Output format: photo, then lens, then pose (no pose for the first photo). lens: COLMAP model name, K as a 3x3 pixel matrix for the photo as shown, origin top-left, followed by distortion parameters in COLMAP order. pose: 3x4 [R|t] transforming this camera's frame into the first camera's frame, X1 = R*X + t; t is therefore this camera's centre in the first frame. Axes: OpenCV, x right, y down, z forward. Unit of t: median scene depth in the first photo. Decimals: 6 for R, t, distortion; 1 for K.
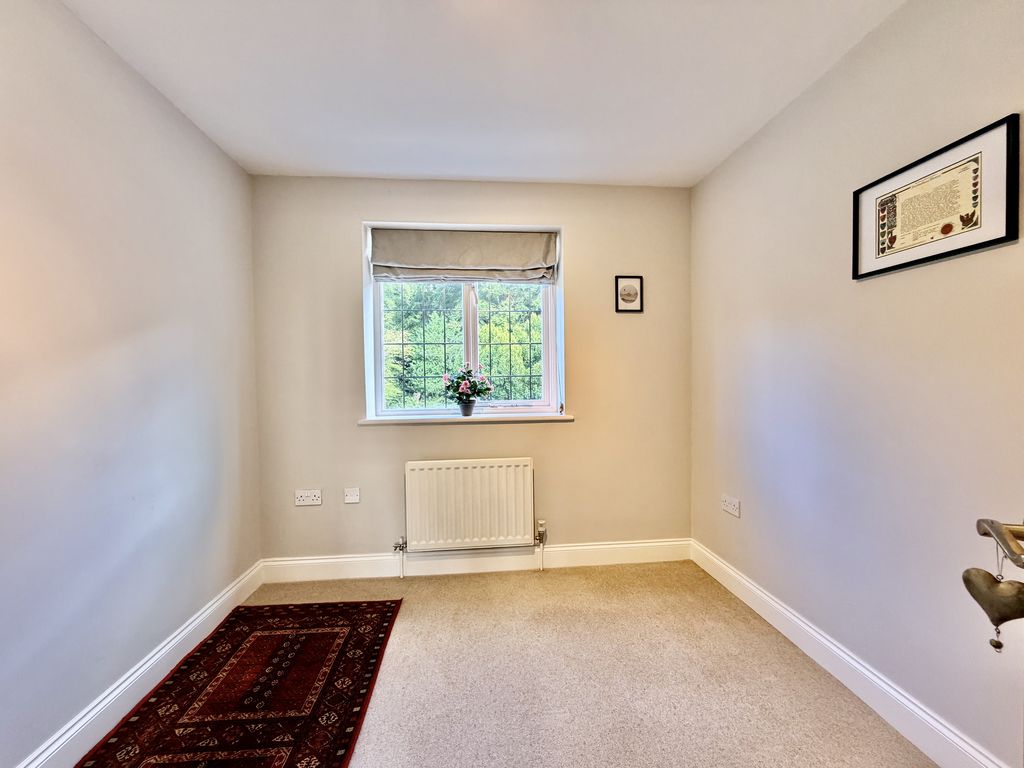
lens RADIAL K [[407.4, 0, 512.7], [0, 407.4, 385.8], [0, 0, 1]] dist [0.000591, -0.000482]
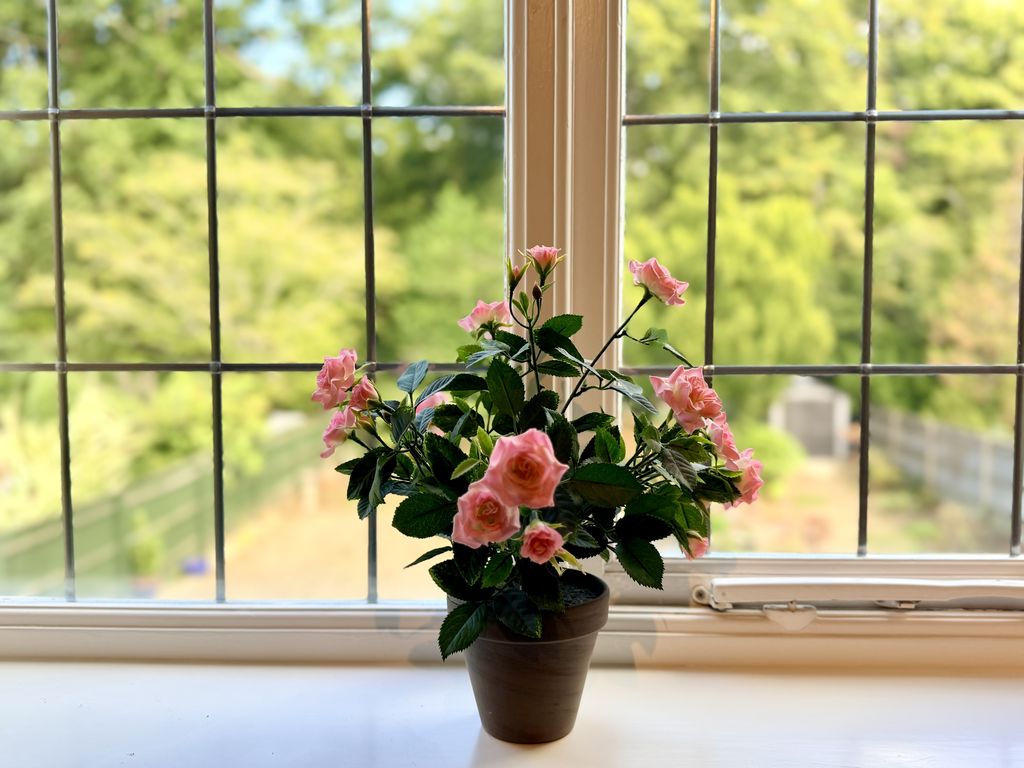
lens RADIAL K [[834.2, 0, 511.5], [0, 834.2, 384.9], [0, 0, 1]] dist [-0.000252, -0.000018]
pose [[0.991943, 0.005237, -0.126573, -0.089089], [-0.000678, 0.999350, 0.036040, -0.028296], [0.126680, -0.035664, 0.991302, 0.772464]]
